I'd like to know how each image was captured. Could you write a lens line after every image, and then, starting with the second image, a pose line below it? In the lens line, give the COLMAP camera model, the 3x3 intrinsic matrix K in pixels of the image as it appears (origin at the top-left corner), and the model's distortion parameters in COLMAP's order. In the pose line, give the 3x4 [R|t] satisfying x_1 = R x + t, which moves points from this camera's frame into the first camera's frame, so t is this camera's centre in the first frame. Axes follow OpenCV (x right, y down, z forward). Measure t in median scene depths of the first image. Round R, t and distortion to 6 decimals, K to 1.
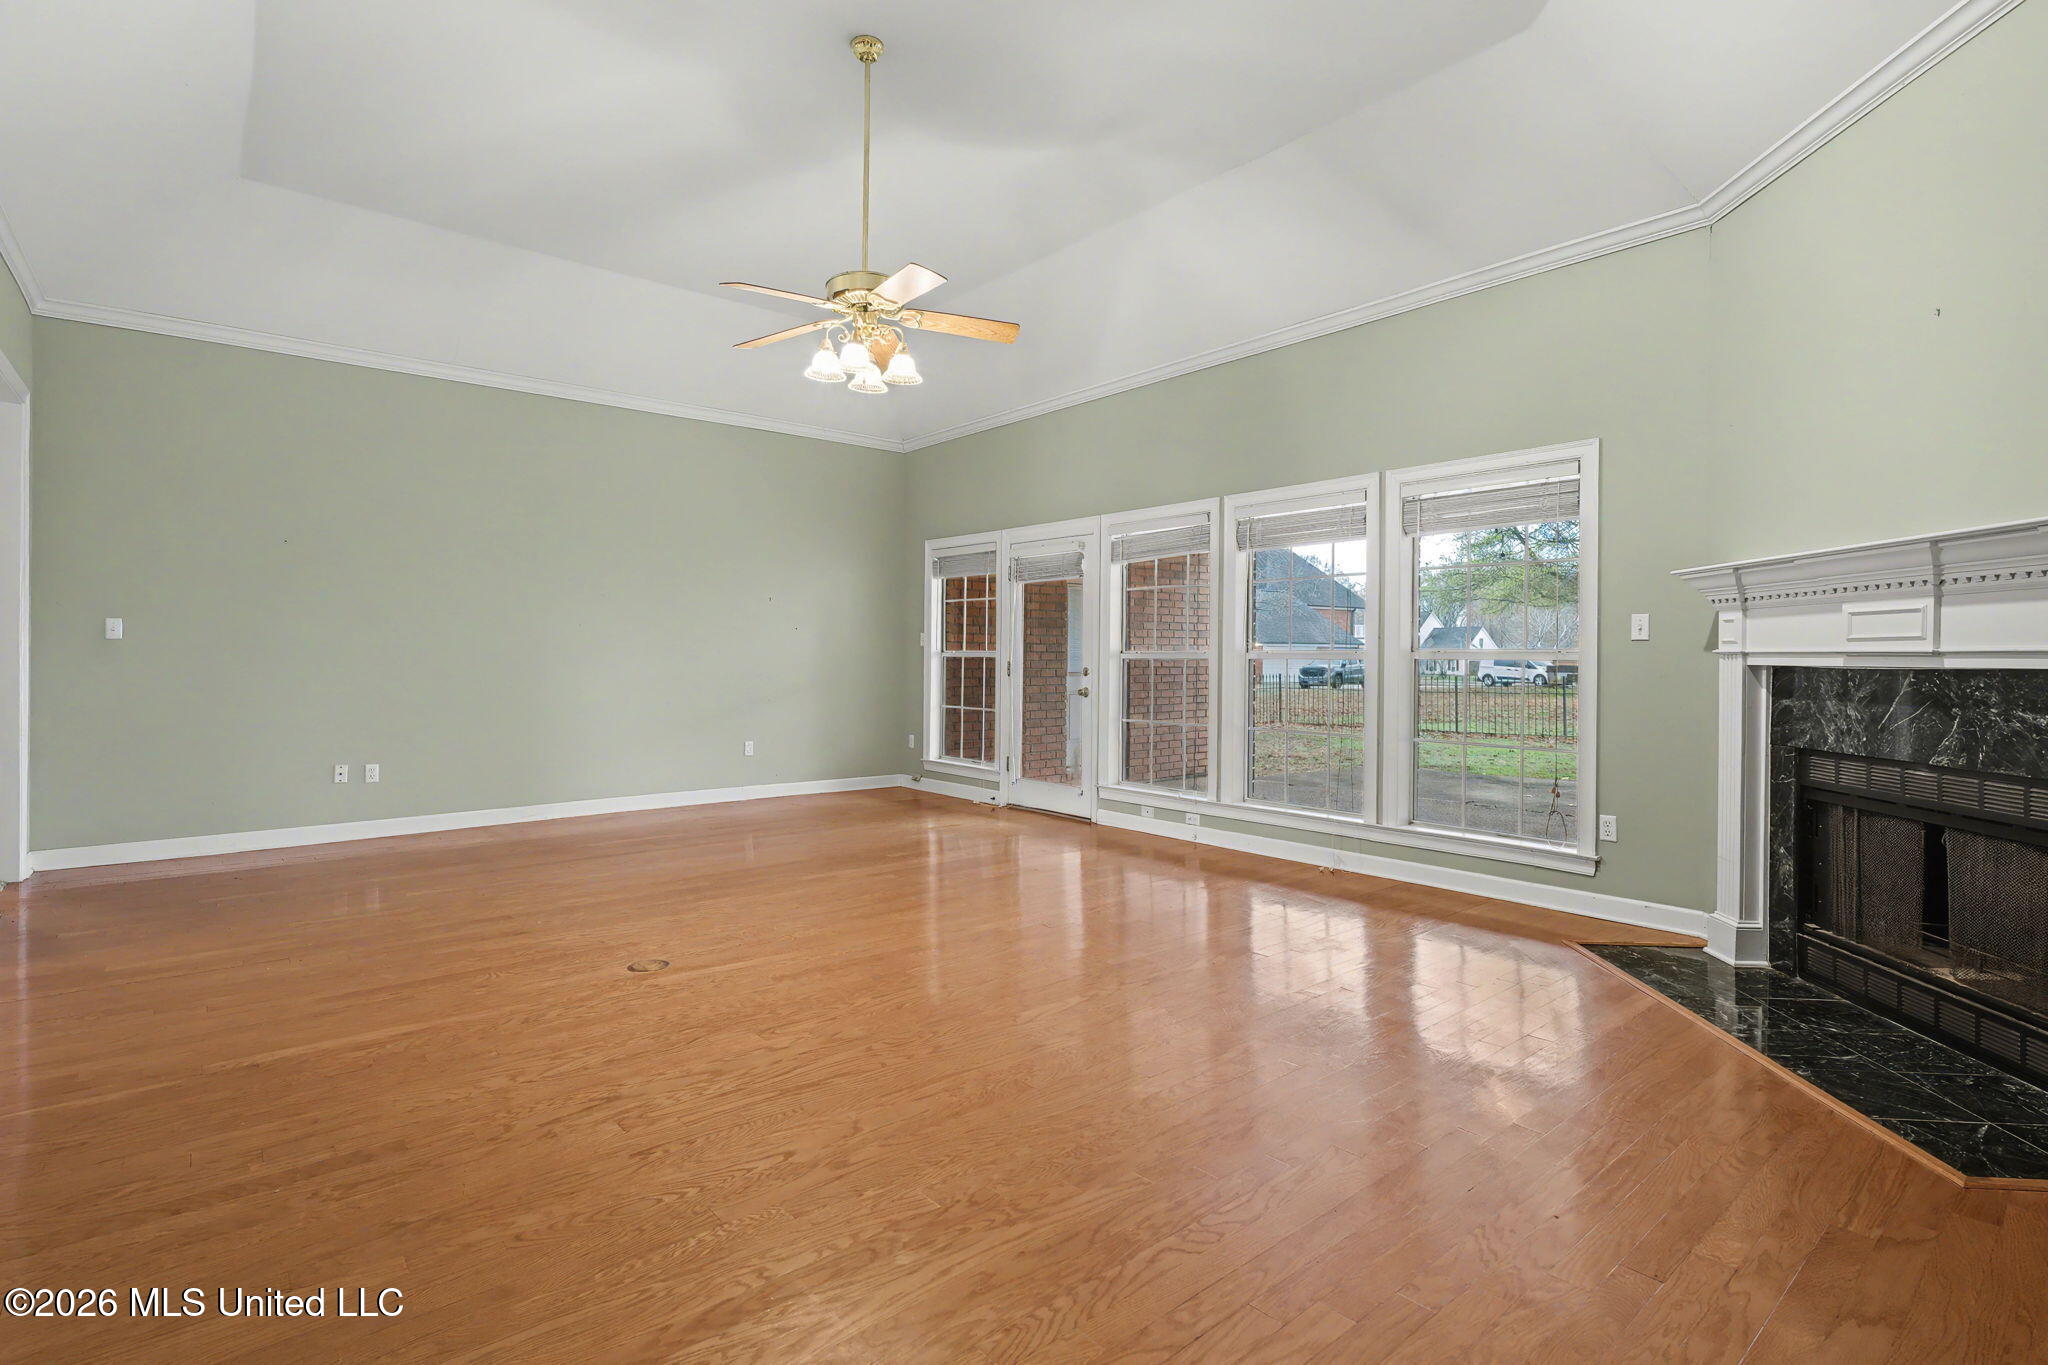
lens RADIAL K [[989.4, 0, 1022.0], [0, 989.4, 664.0], [0, 0, 1]] dist [-0.002634, 0.000187]
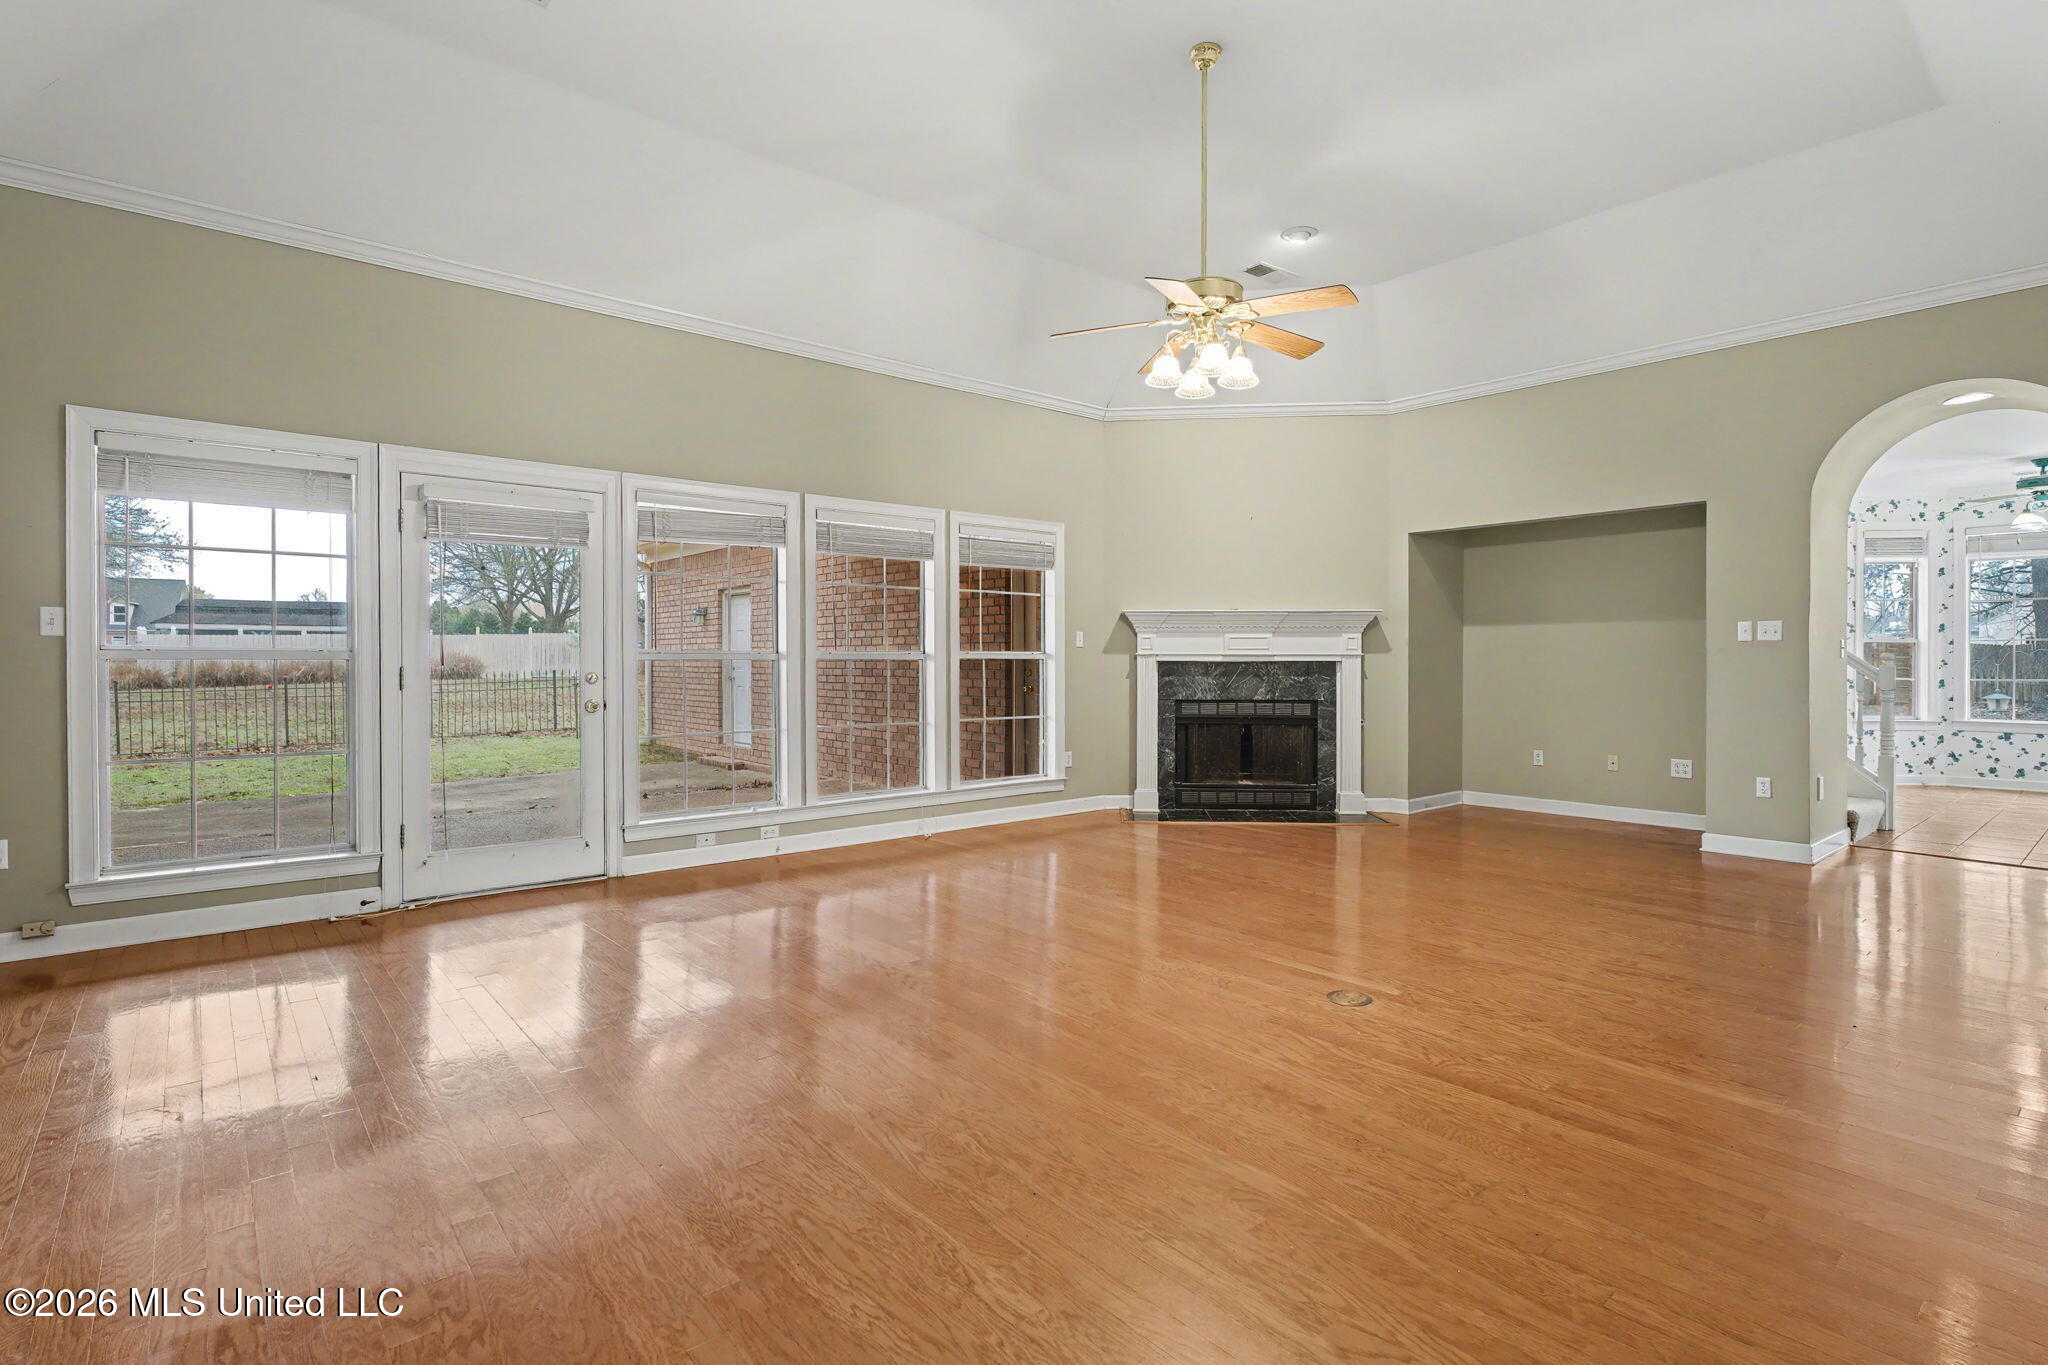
lens RADIAL K [[989.4, 0, 1022.0], [0, 989.4, 664.0], [0, 0, 1]] dist [-0.002634, 0.000187]
pose [[-0.005056, -0.011325, 0.999923, -1.071486], [0.006269, 0.999916, 0.011356, -0.014112], [-0.999968, 0.006326, -0.004985, 1.086889]]
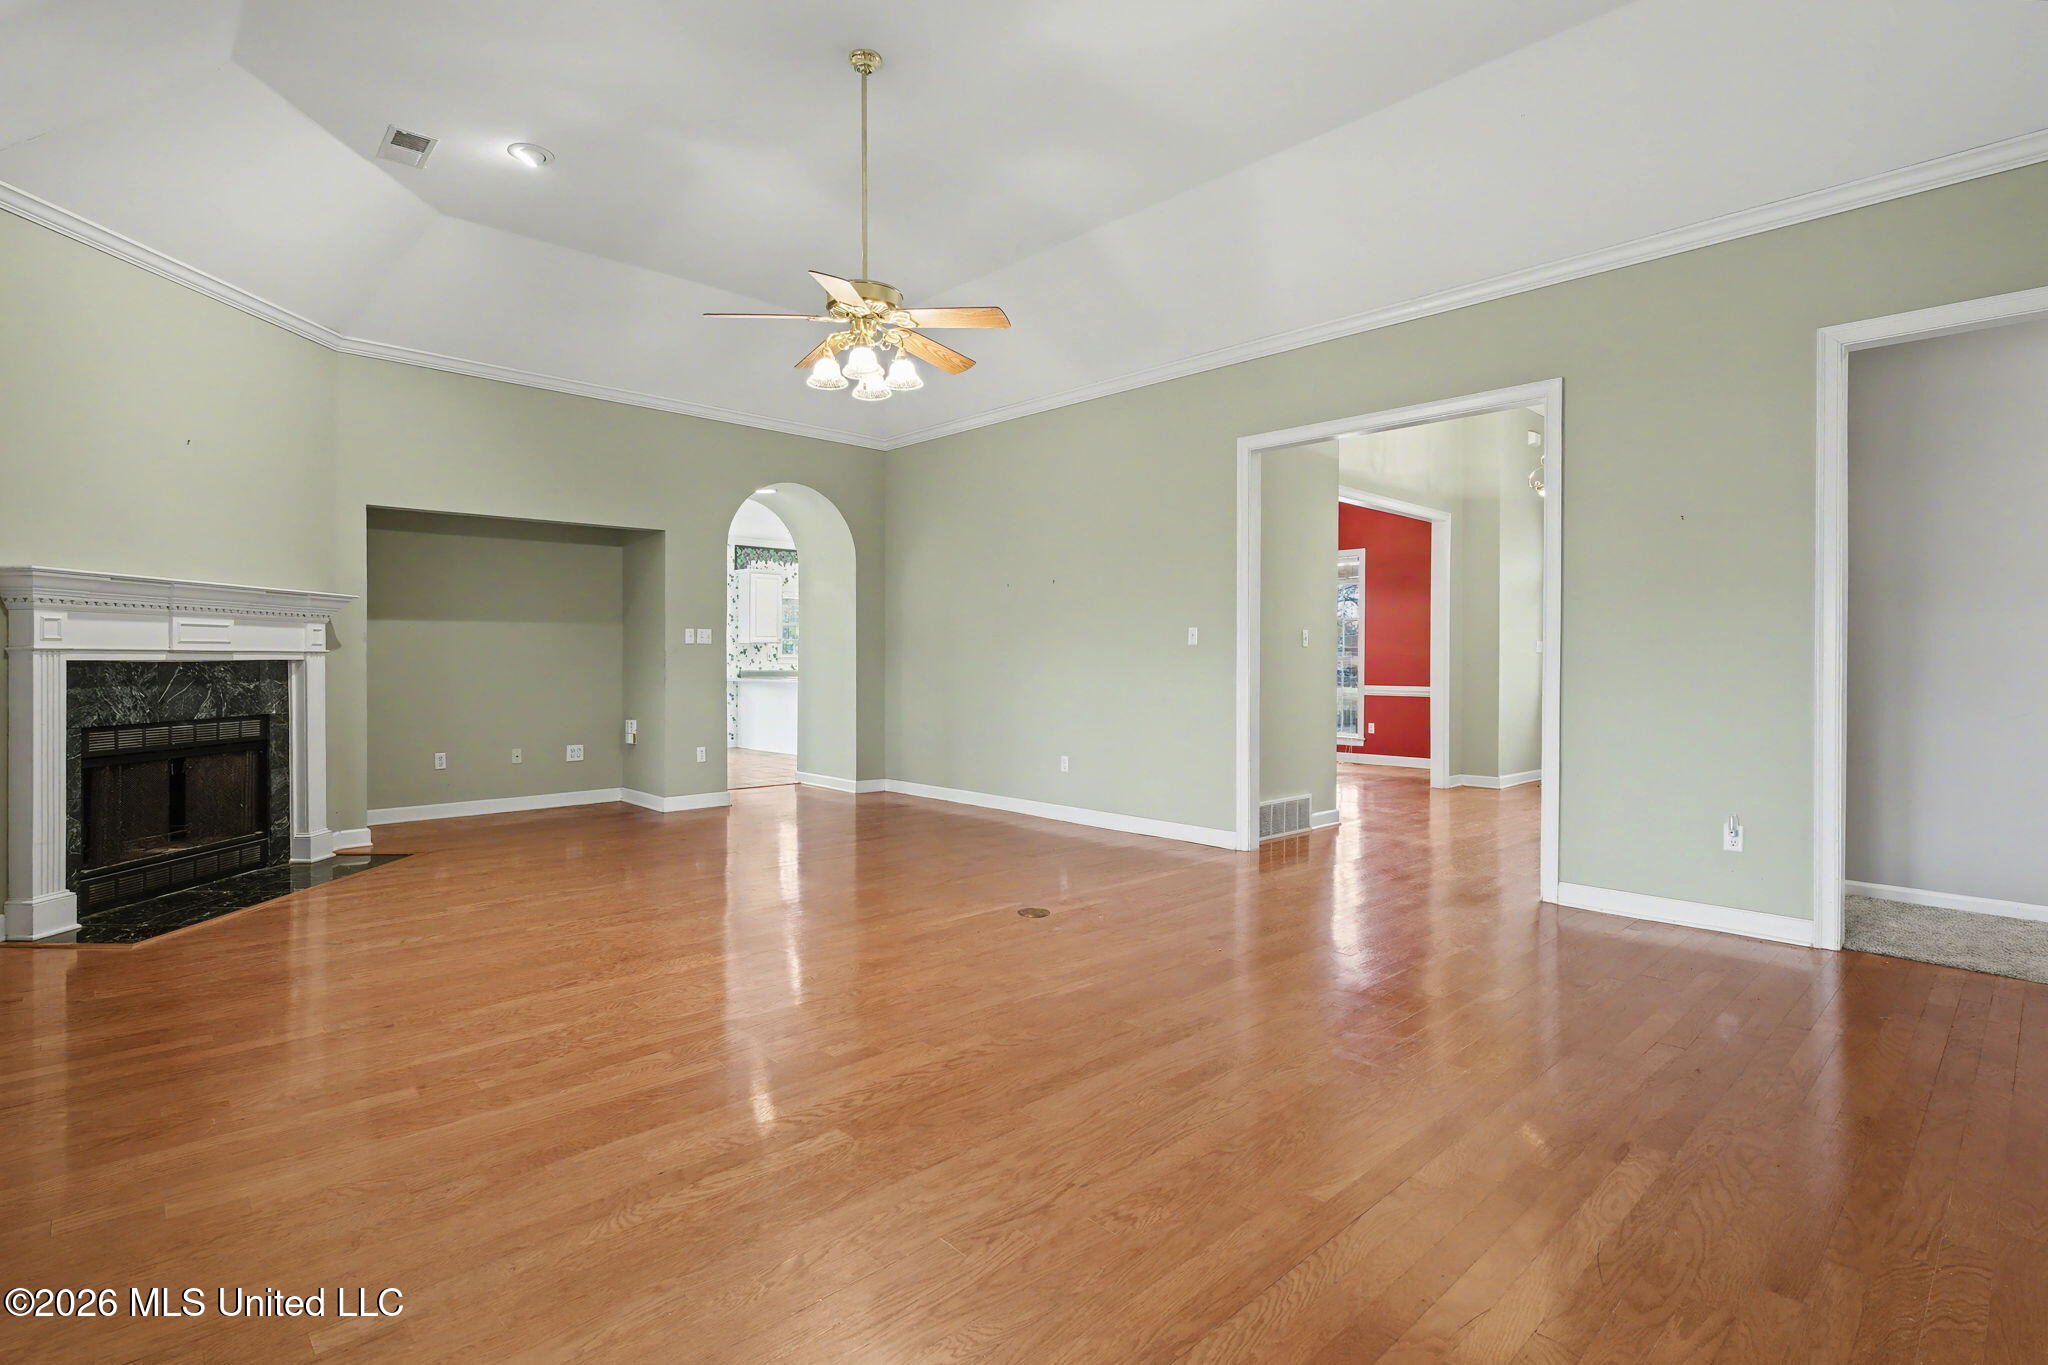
lens RADIAL K [[989.4, 0, 1022.0], [0, 989.4, 664.0], [0, 0, 1]] dist [-0.002634, 0.000187]
pose [[-0.997805, -0.007754, -0.065765, -0.233256], [-0.008589, 0.999886, 0.012426, -0.015103], [0.065661, 0.012963, -0.997758, 1.856548]]
